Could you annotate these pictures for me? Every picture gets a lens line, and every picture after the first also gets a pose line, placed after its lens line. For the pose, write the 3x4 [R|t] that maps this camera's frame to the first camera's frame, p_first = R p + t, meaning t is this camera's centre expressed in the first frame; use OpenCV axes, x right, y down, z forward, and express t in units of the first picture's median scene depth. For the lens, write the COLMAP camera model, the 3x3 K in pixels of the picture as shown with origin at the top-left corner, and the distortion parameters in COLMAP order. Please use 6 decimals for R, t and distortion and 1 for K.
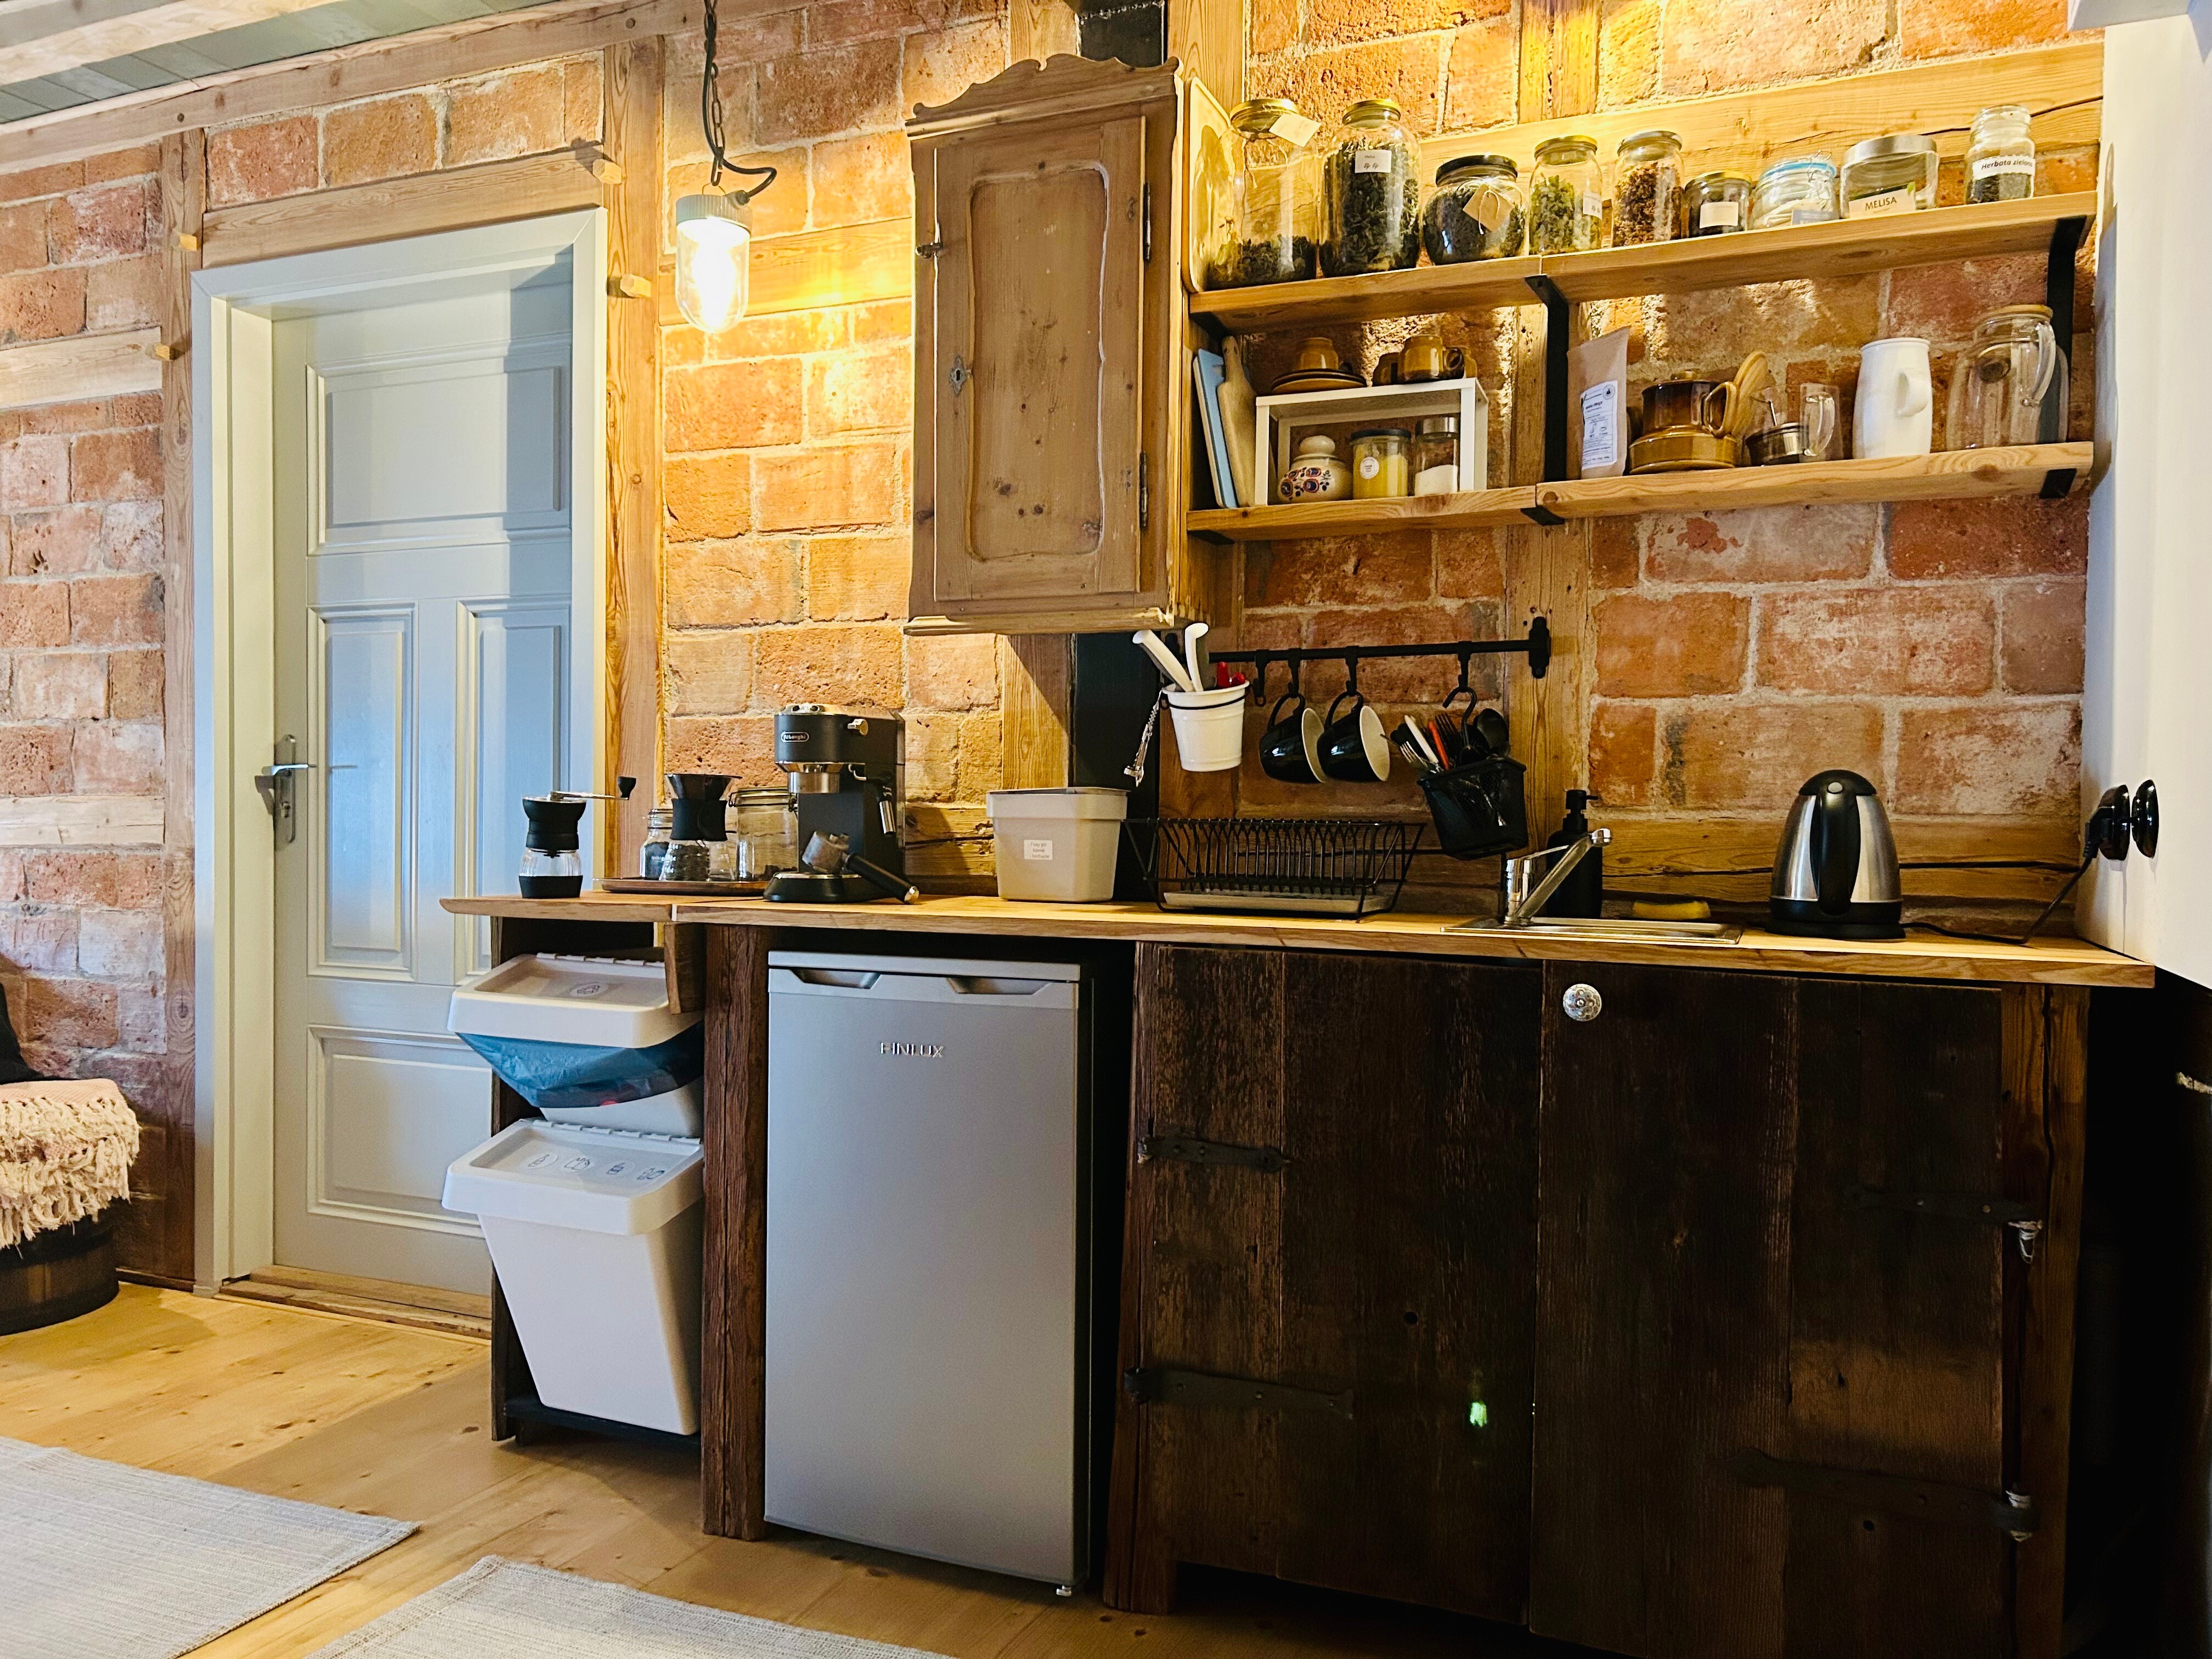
lens RADIAL K [[1658.2, 0, 1108.8], [0, 1658.2, 831.0], [0, 0, 1]] dist [0.032314, -0.040499]
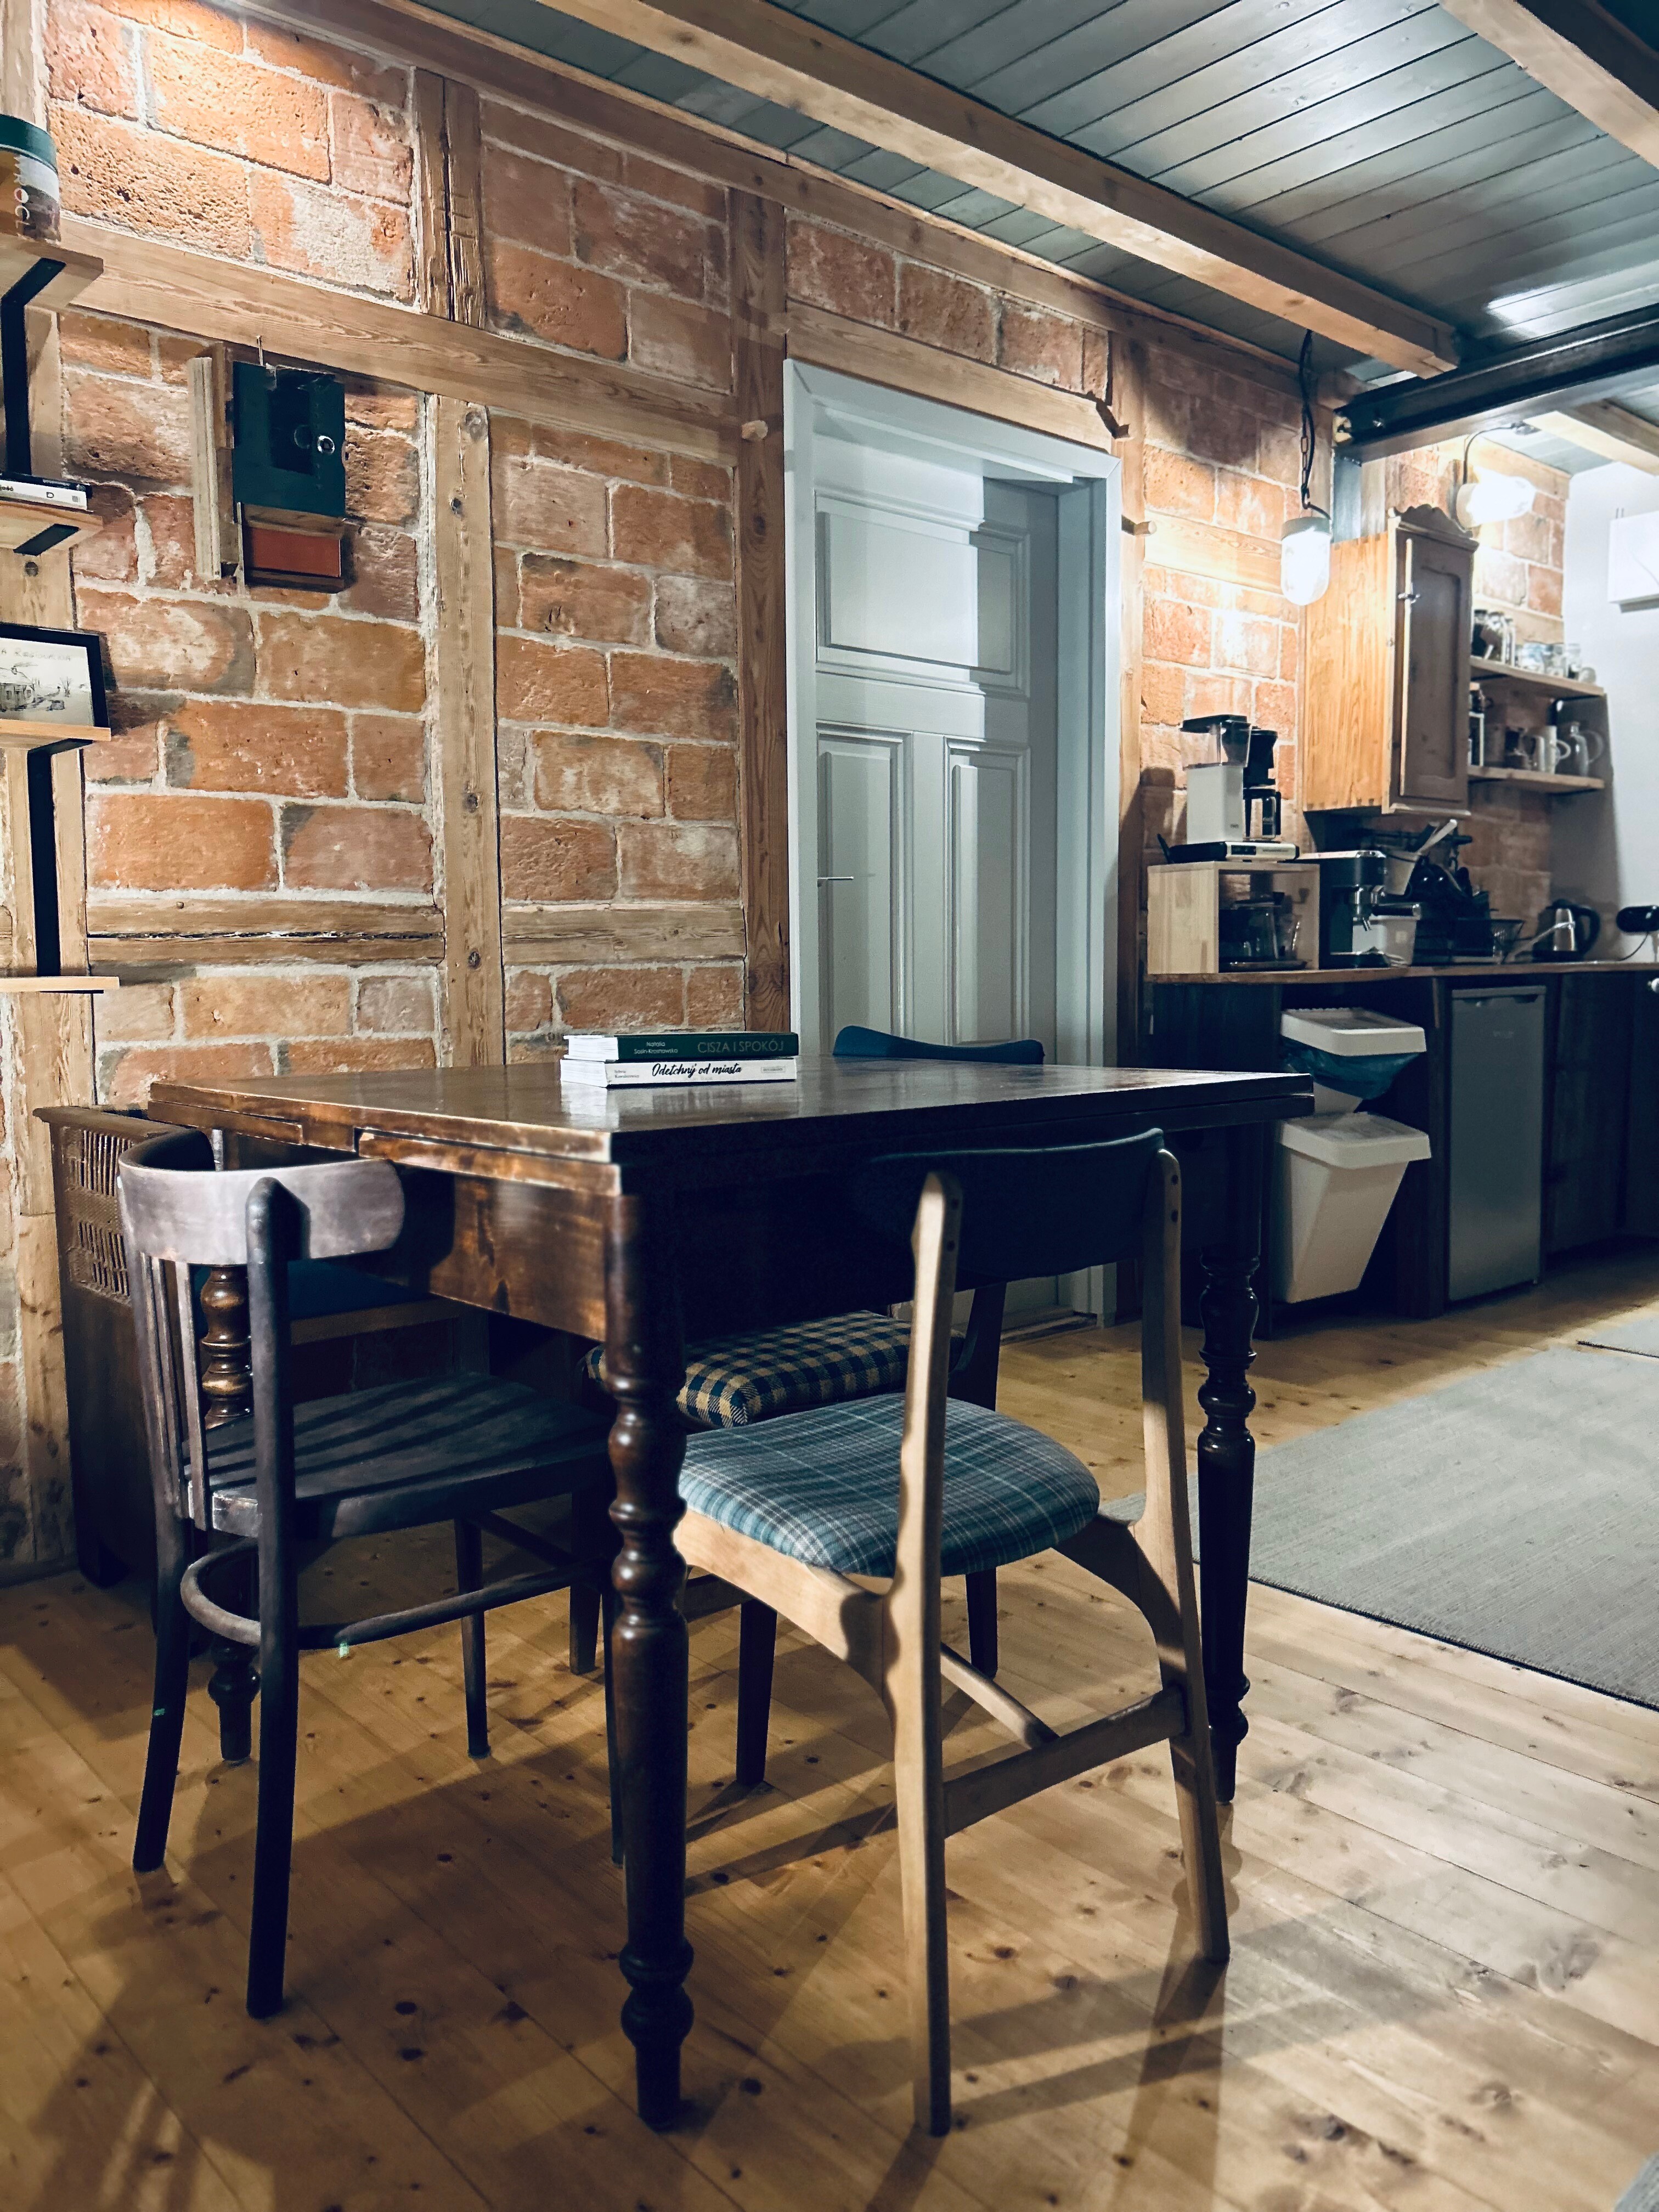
lens RADIAL K [[1658.2, 0, 821.1], [0, 1658.2, 1088.9], [0, 0, 1]] dist [0.032314, -0.040499]
pose [[0.440290, -0.084641, 0.893857, -2.004874], [0.029981, 0.996377, 0.079581, 0.014356], [-0.897355, -0.008240, 0.441233, 0.770511]]
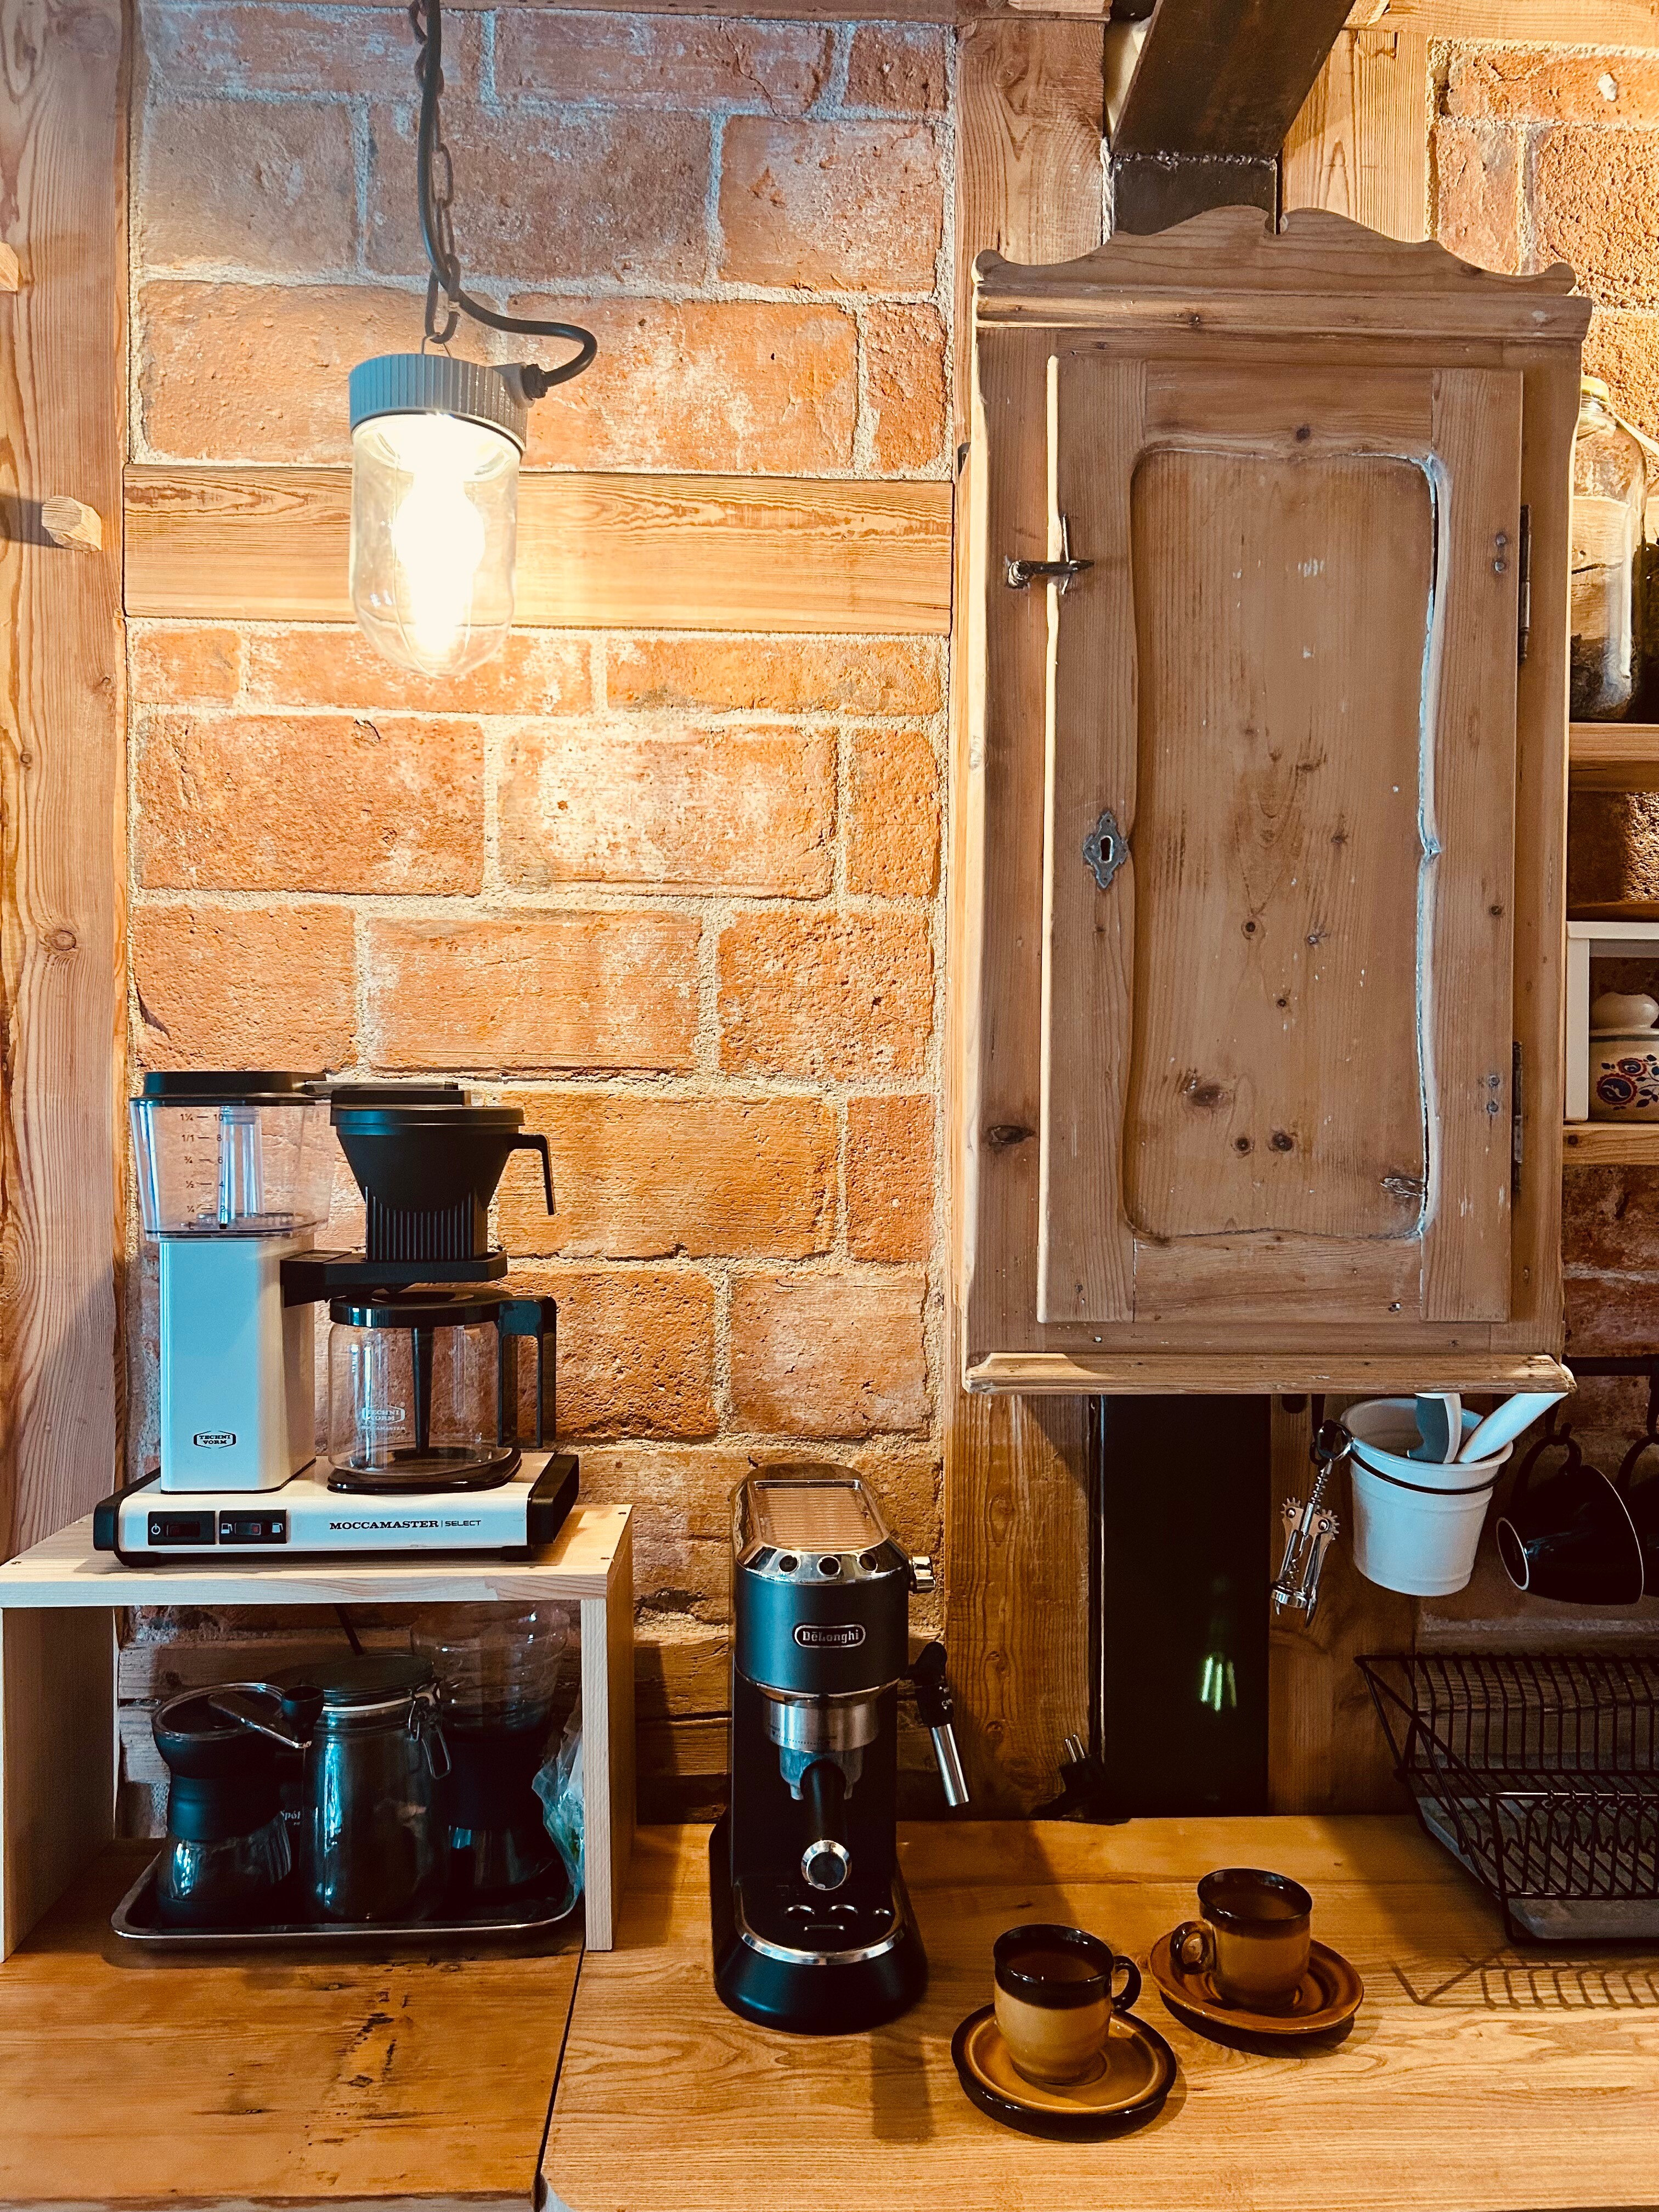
lens RADIAL K [[1658.2, 0, 836.1], [0, 1658.2, 1118.4], [0, 0, 1]] dist [0.032314, -0.040499]
pose [[0.900818, -0.010053, 0.434080, -0.358949], [0.010837, 0.999941, 0.000670, -0.196942], [-0.434061, 0.004101, 0.900874, 0.605146]]
